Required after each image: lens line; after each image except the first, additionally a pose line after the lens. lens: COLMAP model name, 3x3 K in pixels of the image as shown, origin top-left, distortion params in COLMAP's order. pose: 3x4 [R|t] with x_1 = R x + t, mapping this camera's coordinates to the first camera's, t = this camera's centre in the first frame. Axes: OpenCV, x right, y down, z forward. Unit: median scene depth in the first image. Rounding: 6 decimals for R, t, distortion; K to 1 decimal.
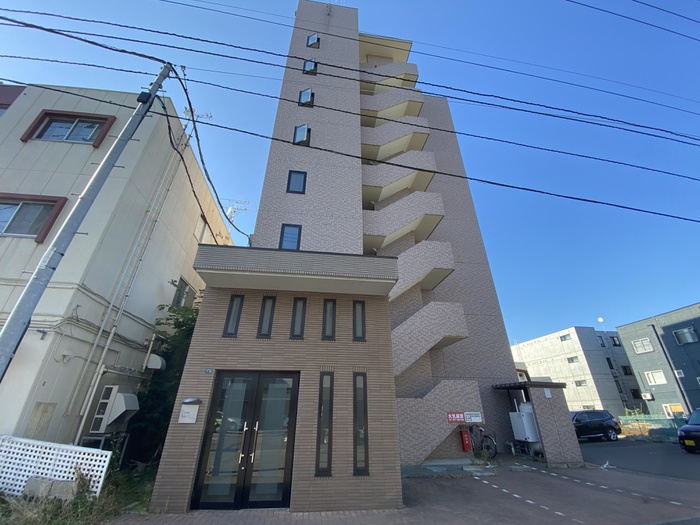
lens RADIAL K [[284.5, 0, 353.2], [0, 284.5, 260.4], [0, 0, 1]] dist [0.018697, -0.020026]
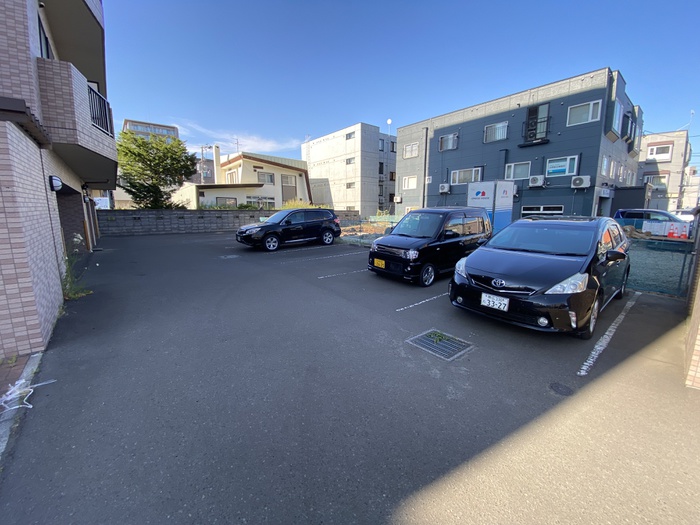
lens RADIAL K [[286.1, 0, 350.5], [0, 286.1, 258.4], [0, 0, 1]] dist [0.020866, -0.020916]
pose [[0.856343, -0.086867, 0.509050, 0.901455], [-0.236500, 0.810330, 0.536128, 0.353951], [-0.459070, -0.579500, 0.673376, 0.642900]]
